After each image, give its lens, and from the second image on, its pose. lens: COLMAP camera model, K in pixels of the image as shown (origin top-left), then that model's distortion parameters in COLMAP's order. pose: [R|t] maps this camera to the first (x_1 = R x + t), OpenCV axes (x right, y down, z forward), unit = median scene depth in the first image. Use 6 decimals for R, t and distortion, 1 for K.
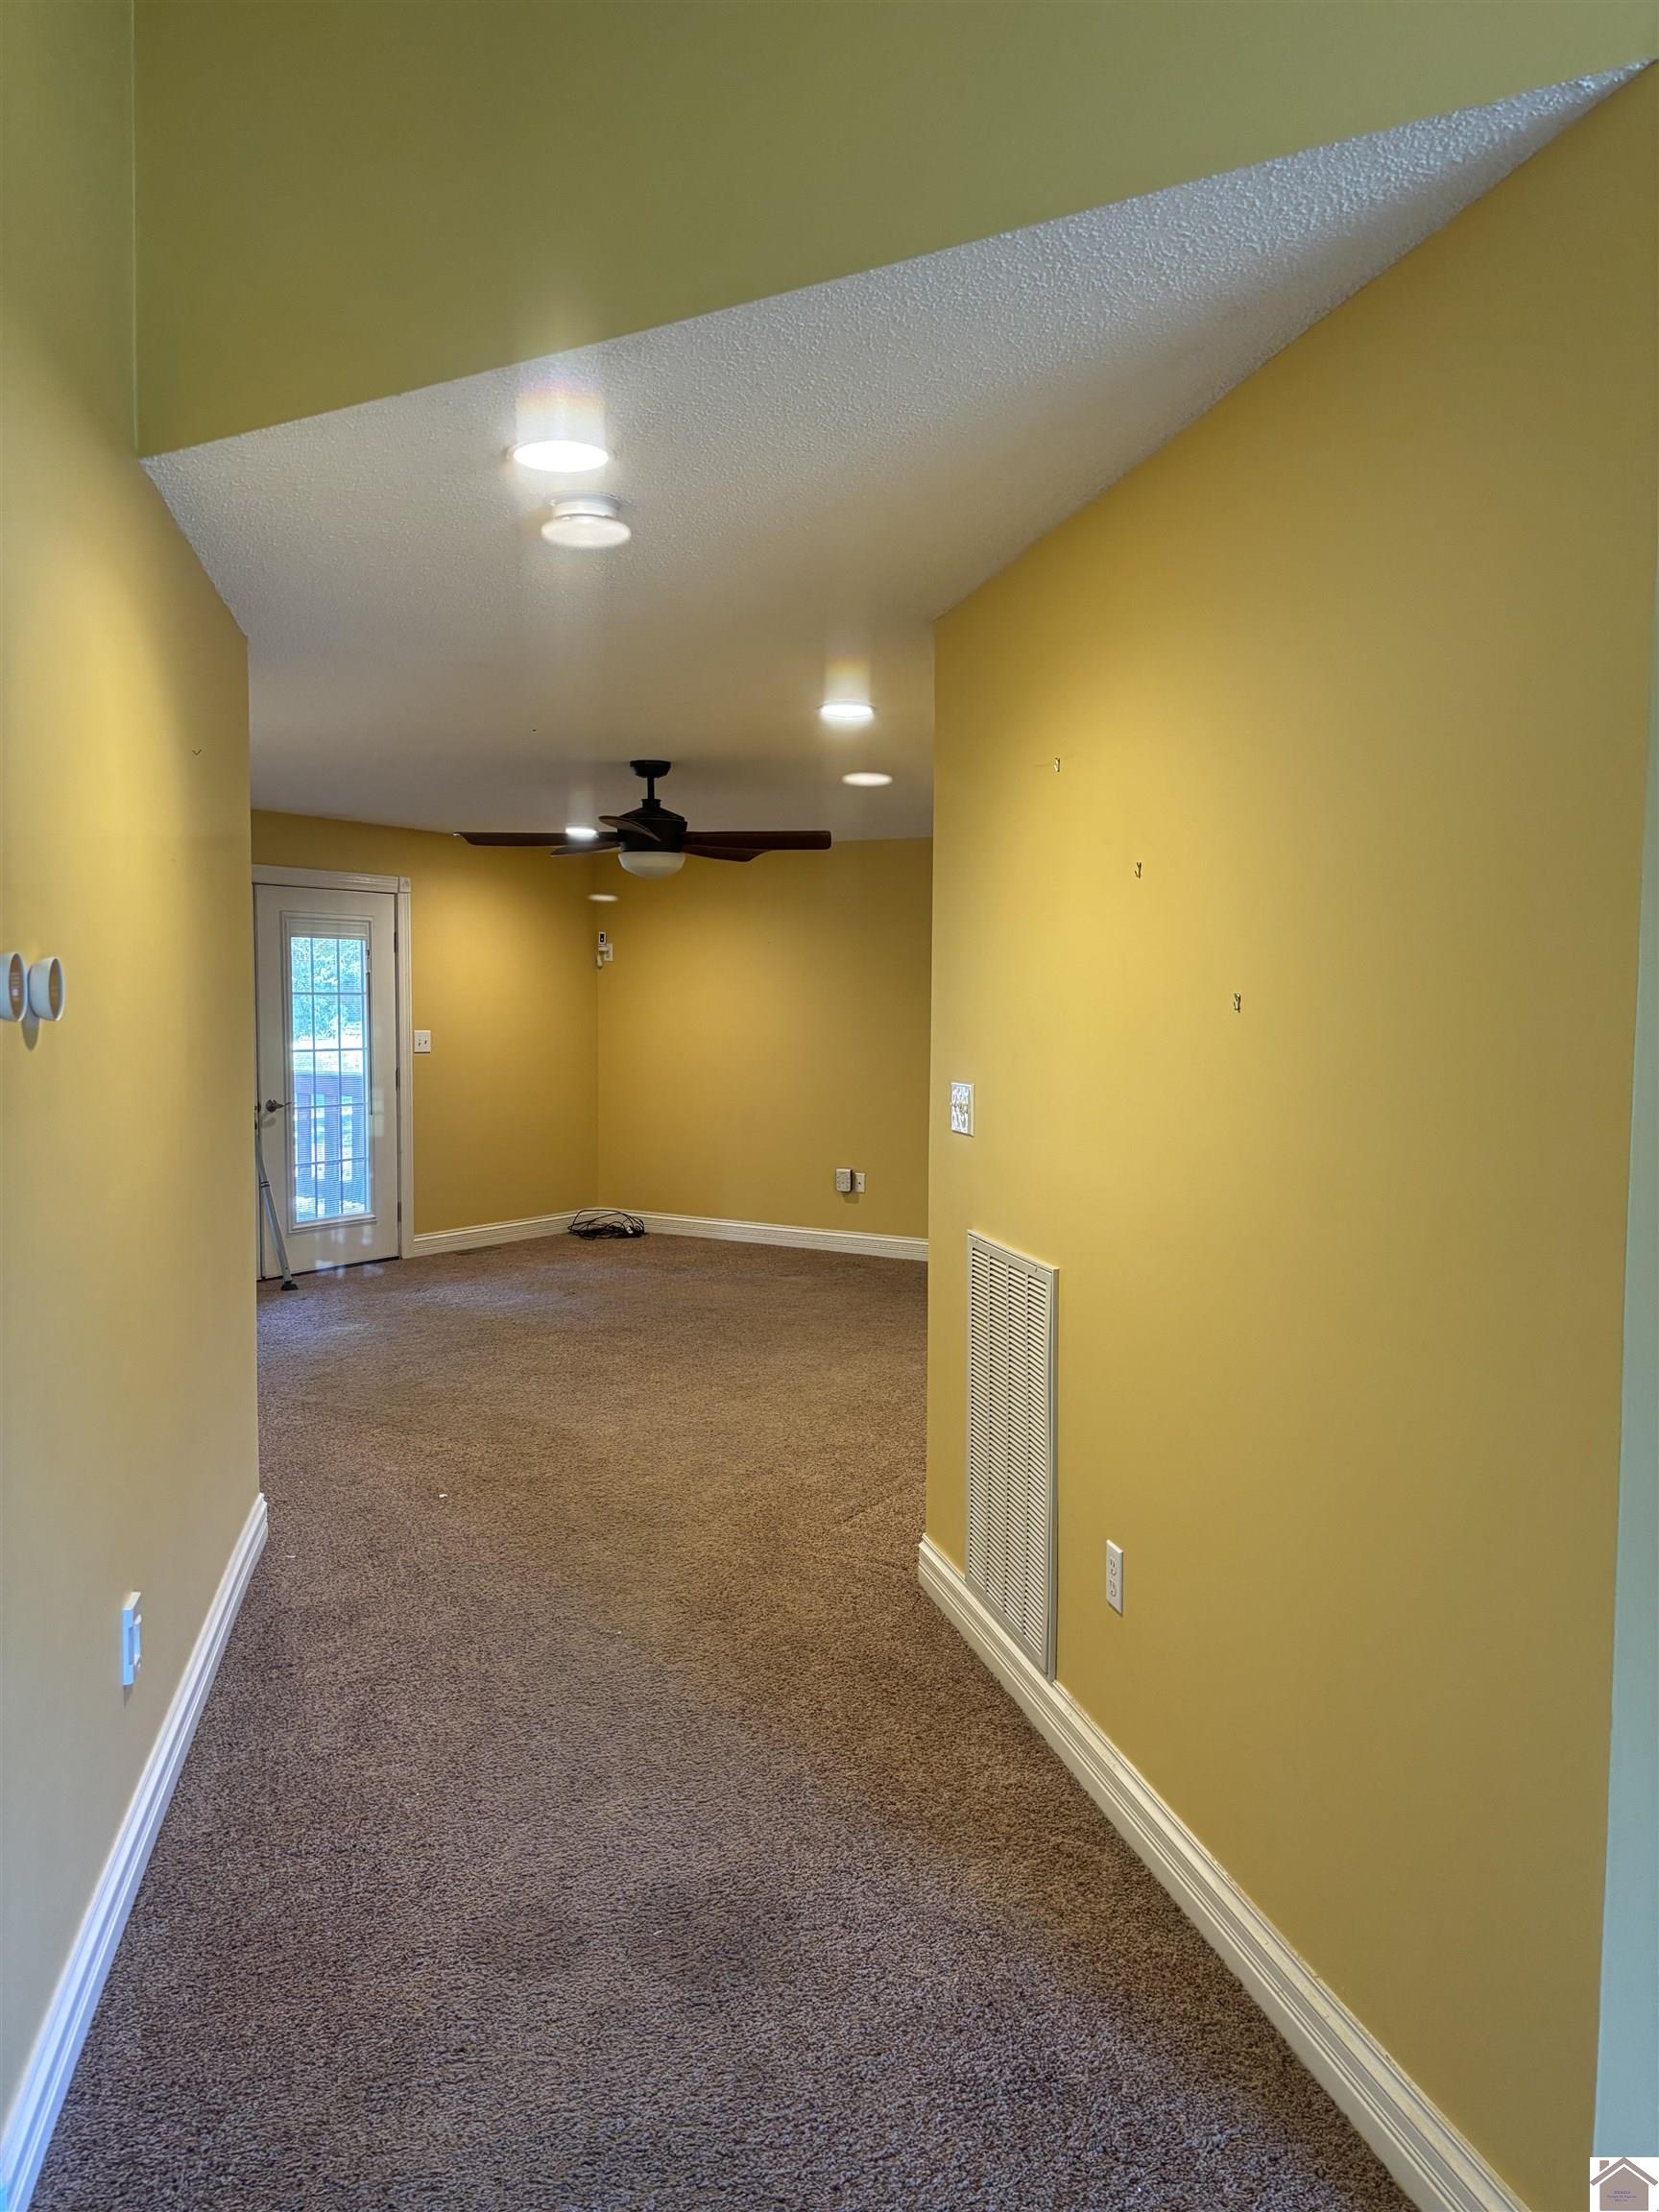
lens RADIAL K [[1664.6, 0, 834.9], [0, 1664.6, 1117.8], [0, 0, 1]] dist [0.034536, -0.027049]
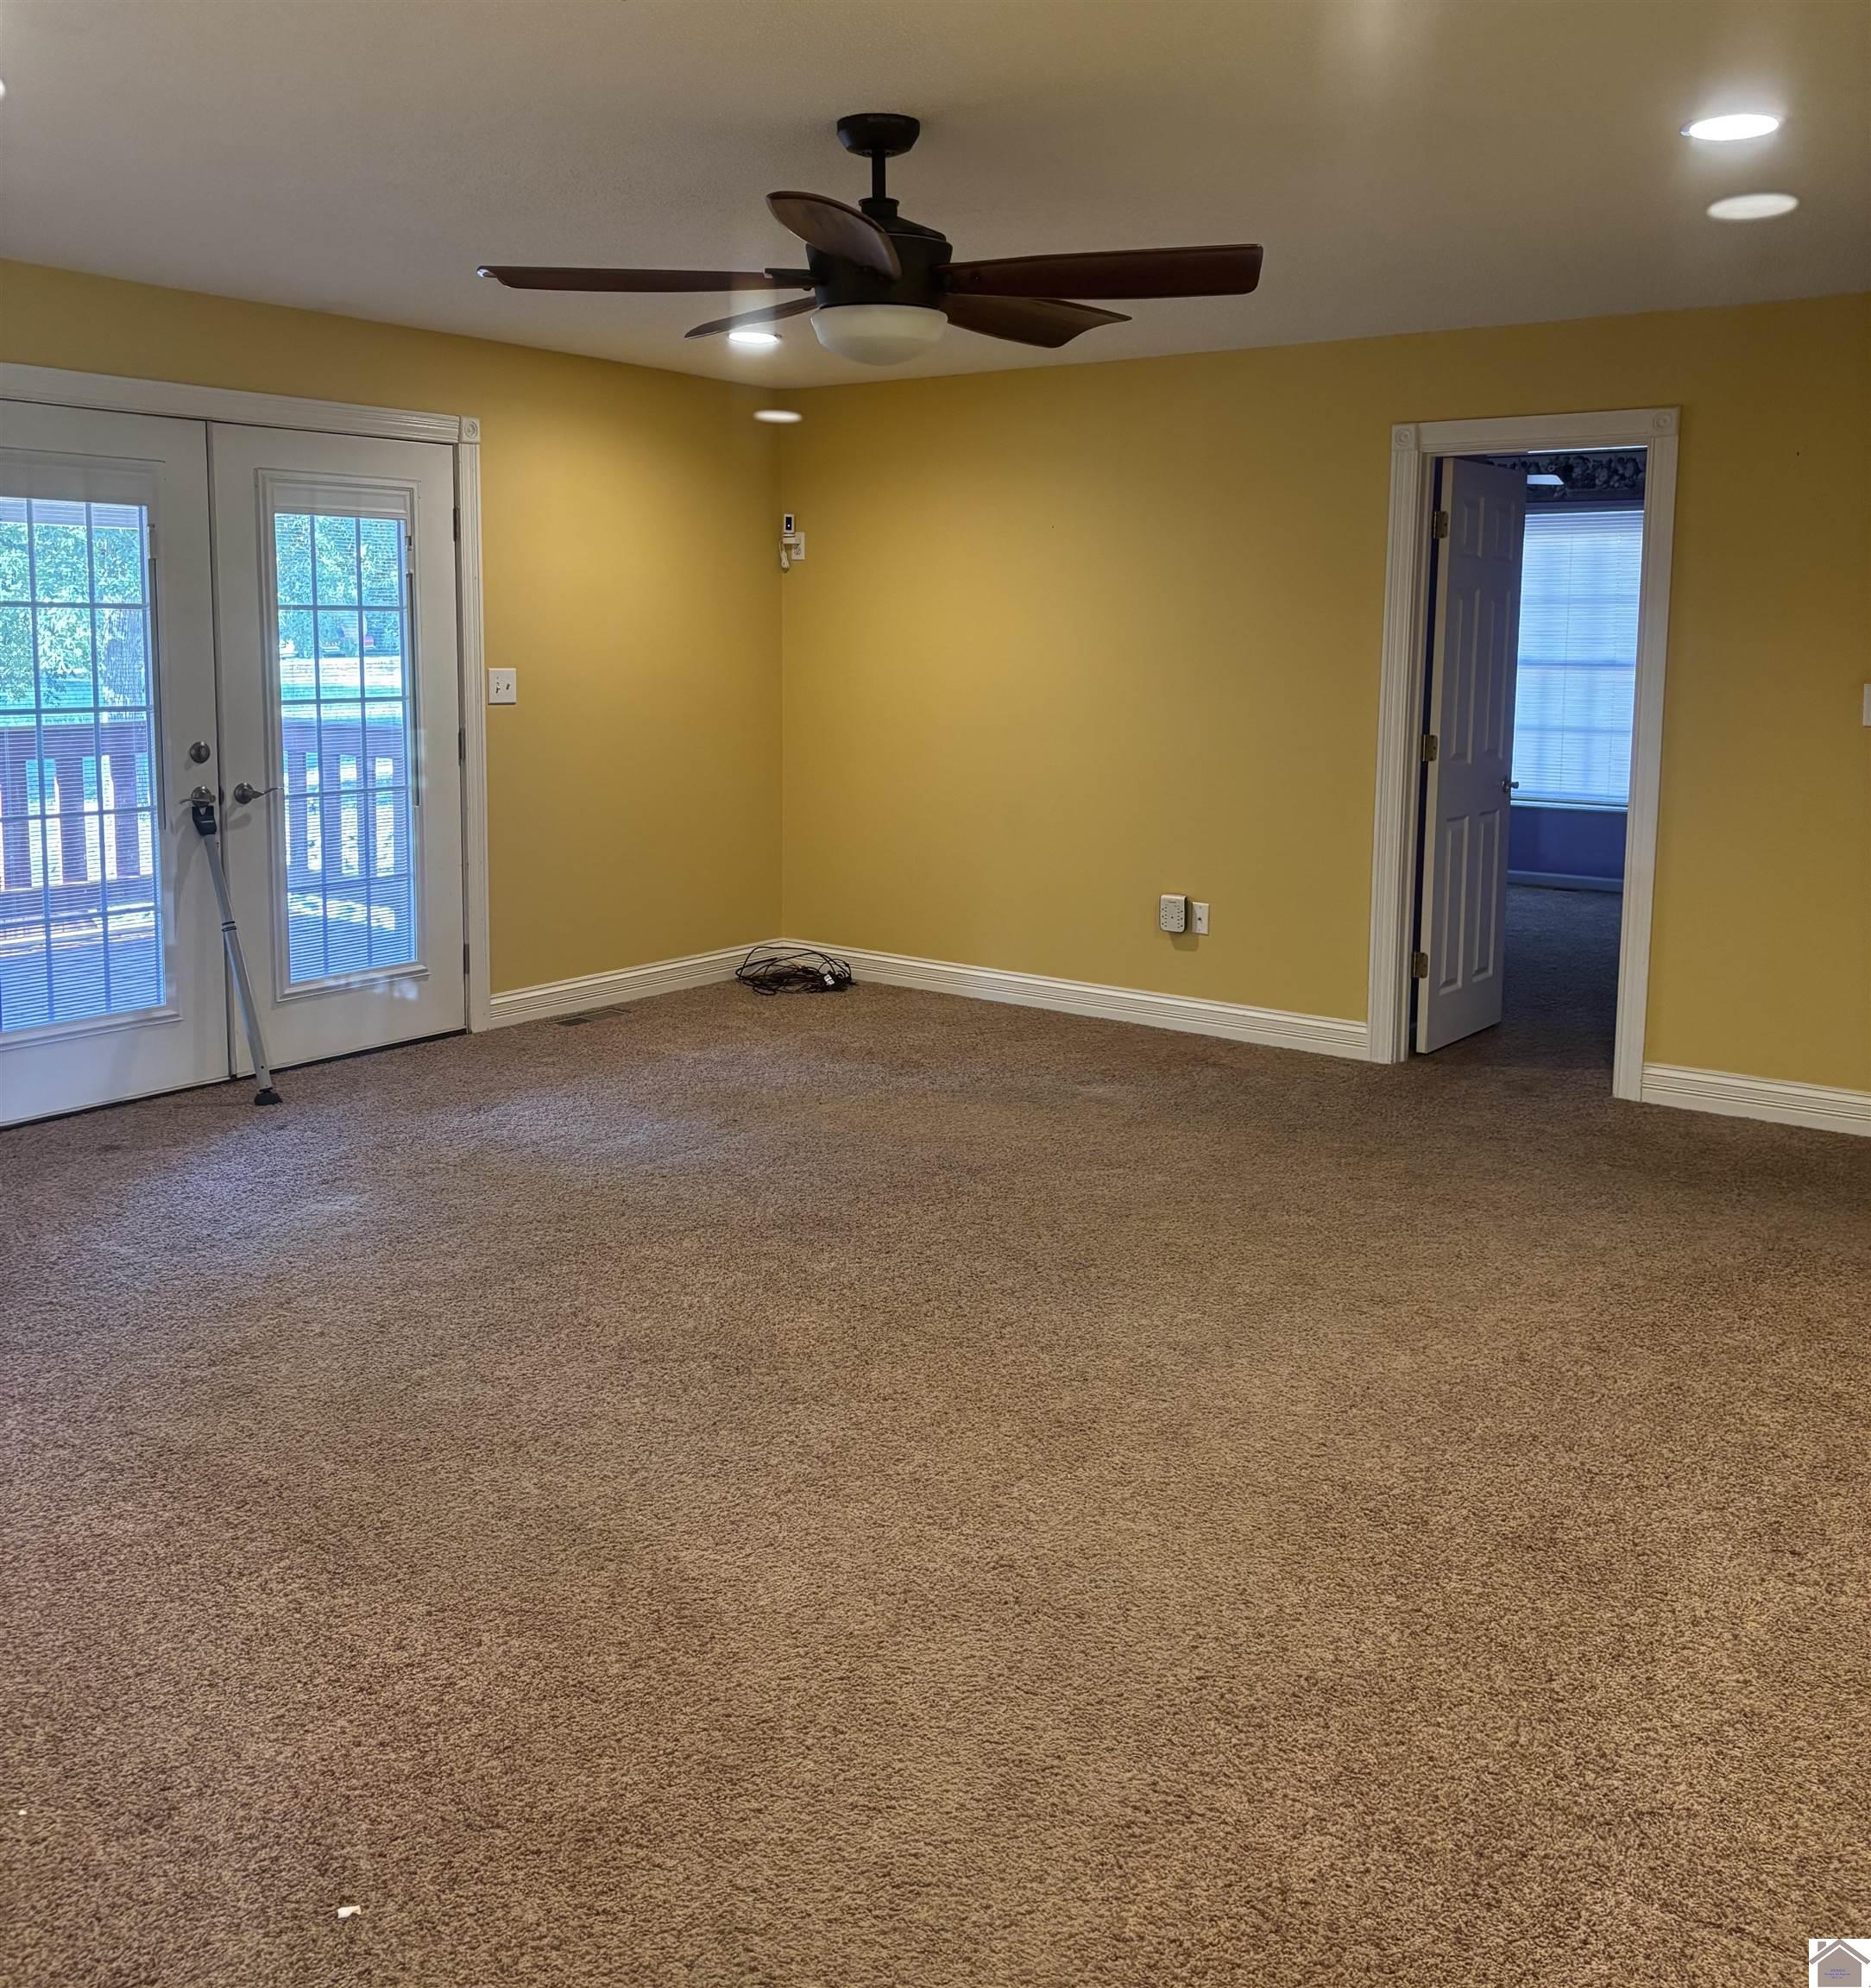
lens RADIAL K [[2356.1, 0, 927.2], [0, 2356.1, 991.9], [0, 0, 1]] dist [-0.017485, 0.000000]
pose [[0.996679, 0.014481, -0.080137, -0.020154], [-0.007619, 0.996328, 0.085280, -0.009933], [0.081078, -0.084386, 0.993129, 0.159990]]
